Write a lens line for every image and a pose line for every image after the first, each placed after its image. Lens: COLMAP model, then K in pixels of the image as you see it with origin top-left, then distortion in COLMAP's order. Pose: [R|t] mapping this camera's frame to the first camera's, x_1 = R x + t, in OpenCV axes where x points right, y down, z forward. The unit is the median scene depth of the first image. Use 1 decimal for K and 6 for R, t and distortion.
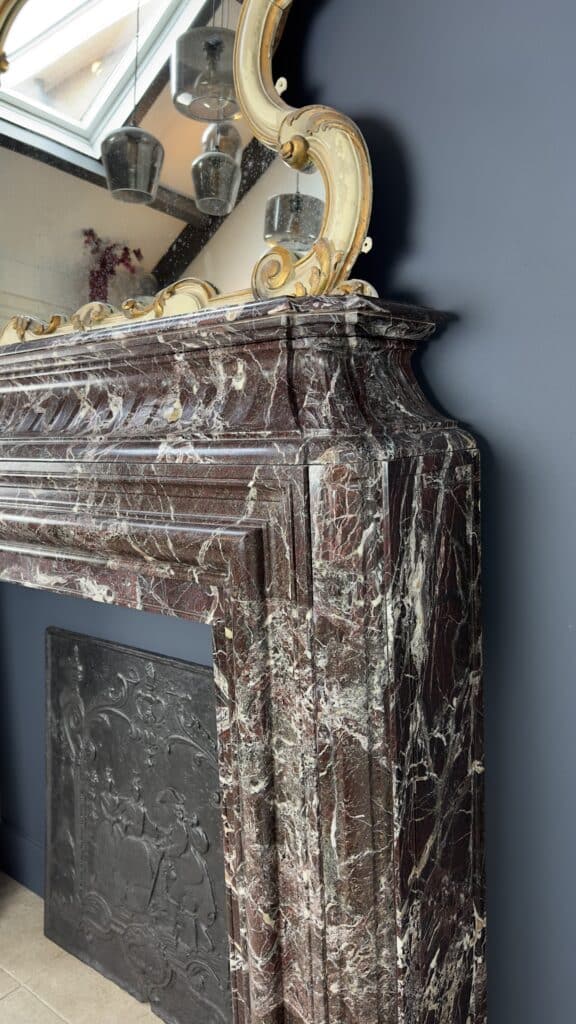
lens RADIAL K [[723.8, 0, 282.2], [0, 723.8, 495.2], [0, 0, 1]] dist [0.078340, -0.129550]
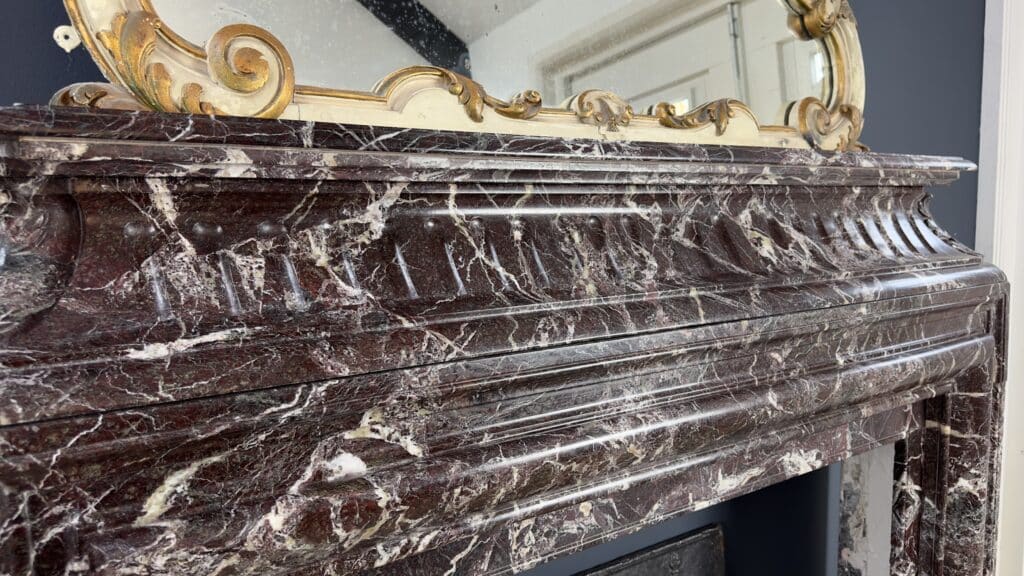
lens RADIAL K [[746.5, 0, 506.8], [0, 746.5, 284.9], [0, 0, 1]] dist [0.084323, -0.114607]
pose [[0.262269, -0.056404, 0.963345, -1.477815], [0.109640, 0.993568, 0.028324, -0.163739], [-0.958746, 0.098193, 0.266766, 1.373500]]
